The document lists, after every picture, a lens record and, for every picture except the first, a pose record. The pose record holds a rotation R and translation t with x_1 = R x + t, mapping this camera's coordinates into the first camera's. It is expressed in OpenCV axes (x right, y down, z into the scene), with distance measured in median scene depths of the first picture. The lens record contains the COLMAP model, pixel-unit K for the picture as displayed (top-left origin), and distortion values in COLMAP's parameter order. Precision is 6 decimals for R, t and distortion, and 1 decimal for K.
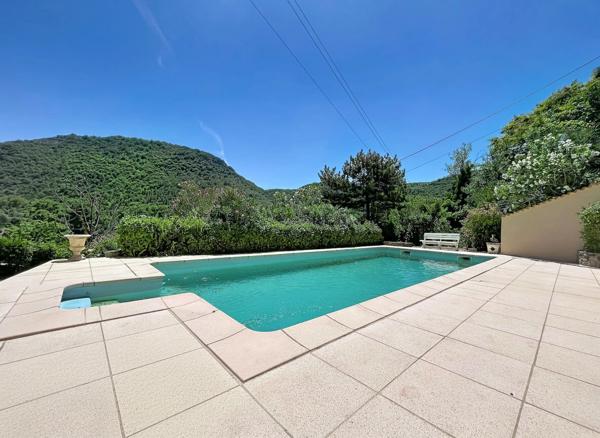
lens RADIAL K [[240.4, 0, 300.0], [0, 240.4, 219.0], [0, 0, 1]] dist [0.000014, 0.000001]
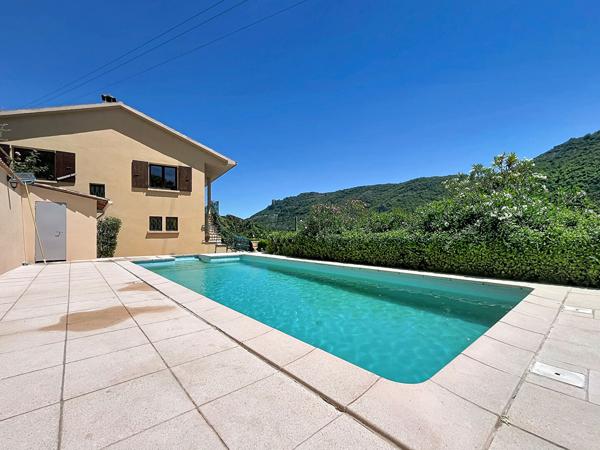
lens RADIAL K [[261.7, 0, 300.0], [0, 261.7, 225.0], [0, 0, 1]] dist [-0.000780, -0.000067]
pose [[-0.034941, -0.063593, -0.997364, 0.657582], [0.023076, 0.997656, -0.064420, 0.039710], [0.999123, -0.025266, -0.033391, 0.651820]]
